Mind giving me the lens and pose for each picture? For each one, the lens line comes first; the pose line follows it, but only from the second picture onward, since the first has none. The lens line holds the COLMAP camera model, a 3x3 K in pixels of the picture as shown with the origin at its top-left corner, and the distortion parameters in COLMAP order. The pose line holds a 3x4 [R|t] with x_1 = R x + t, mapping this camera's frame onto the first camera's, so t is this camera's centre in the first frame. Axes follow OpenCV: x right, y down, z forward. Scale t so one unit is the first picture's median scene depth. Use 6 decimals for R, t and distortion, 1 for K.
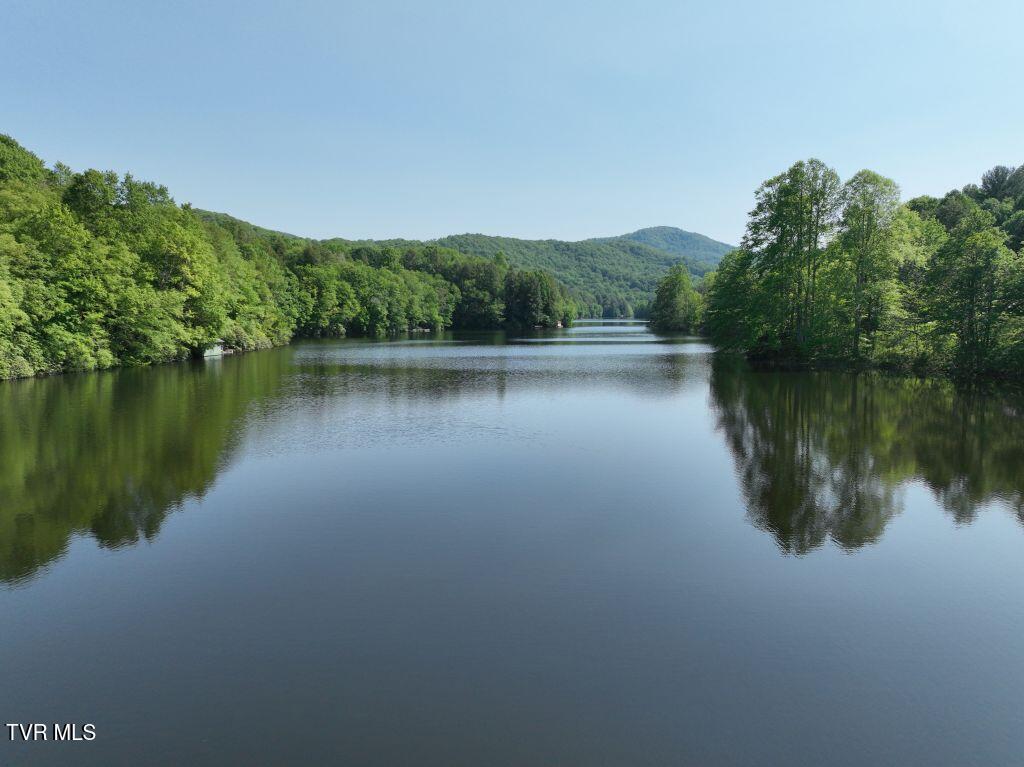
lens RADIAL K [[719.0, 0, 514.7], [0, 719.0, 379.7], [0, 0, 1]] dist [0.002226, 0.008666]
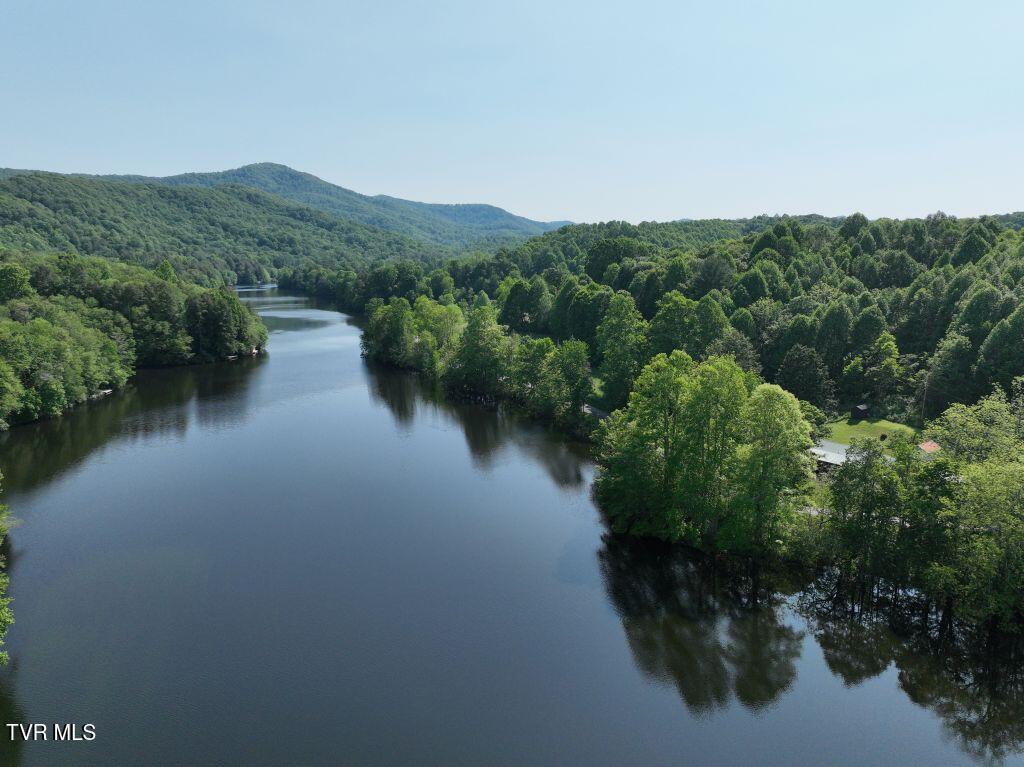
lens RADIAL K [[719.0, 0, 514.7], [0, 719.0, 379.7], [0, 0, 1]] dist [0.002226, 0.008666]
pose [[0.860243, -0.092146, 0.501489, -0.112929], [0.044645, 0.993369, 0.105943, -0.123371], [-0.507926, -0.068748, 0.858653, 0.074638]]
